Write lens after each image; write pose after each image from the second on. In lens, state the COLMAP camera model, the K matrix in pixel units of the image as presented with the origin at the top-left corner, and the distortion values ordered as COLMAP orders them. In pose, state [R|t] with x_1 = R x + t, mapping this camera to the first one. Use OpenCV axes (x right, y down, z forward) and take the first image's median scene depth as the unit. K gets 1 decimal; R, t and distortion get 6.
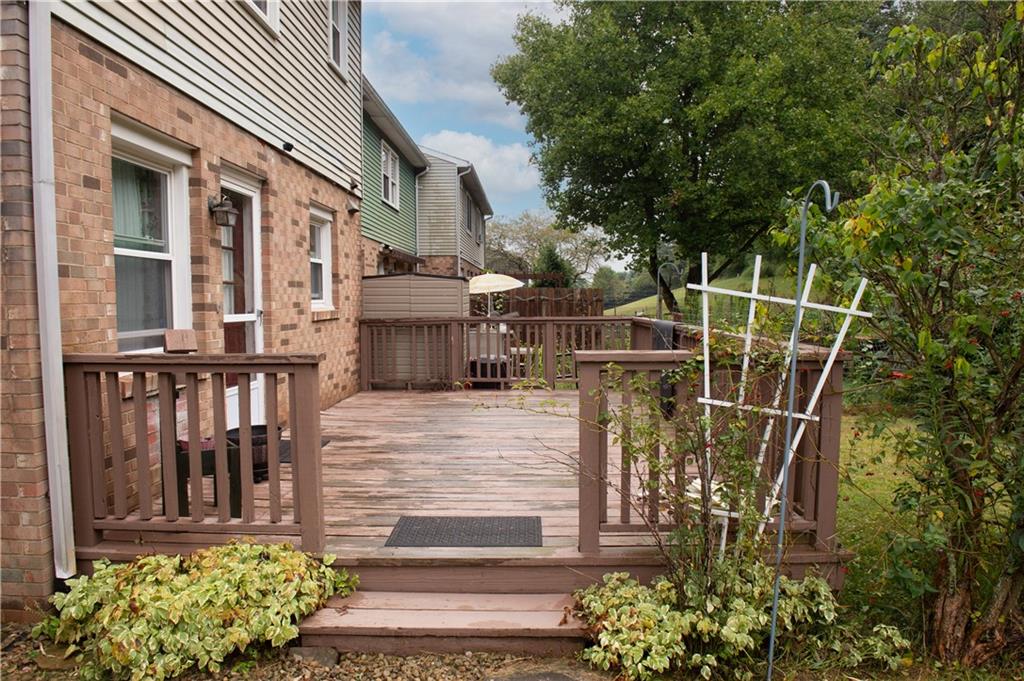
lens RADIAL K [[715.4, 0, 515.0], [0, 715.4, 351.7], [0, 0, 1]] dist [-0.048836, 0.000000]
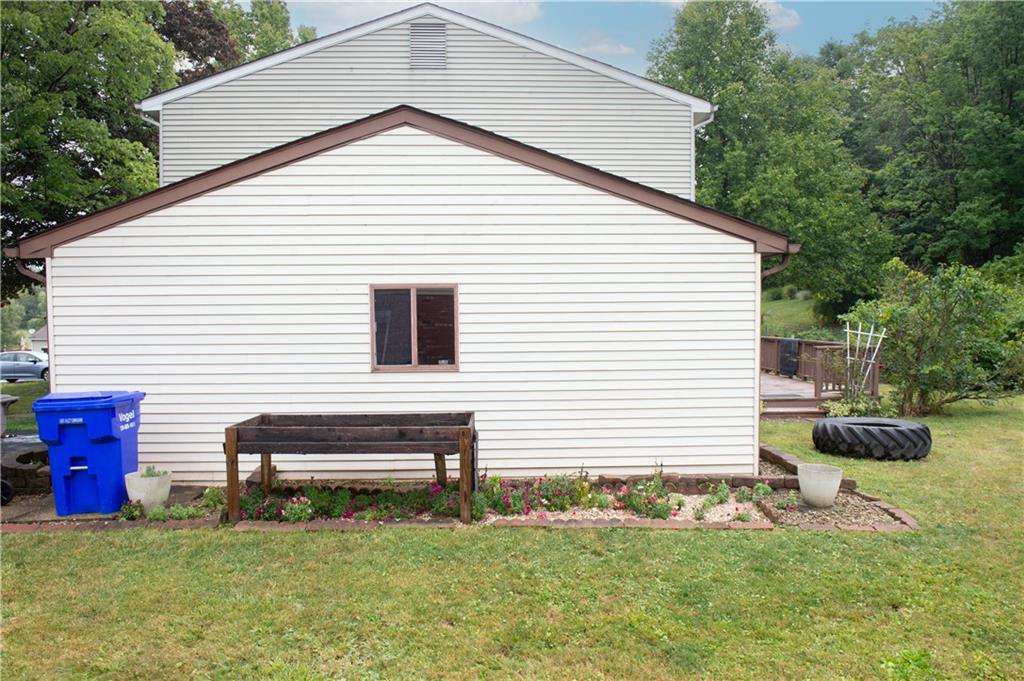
lens RADIAL K [[715.4, 0, 515.0], [0, 715.4, 351.7], [0, 0, 1]] dist [-0.048836, 0.000000]
pose [[0.998314, -0.005738, 0.057755, -1.898559], [0.007001, 0.999740, -0.021685, 0.107399], [-0.057616, 0.022053, 0.998095, -2.984873]]
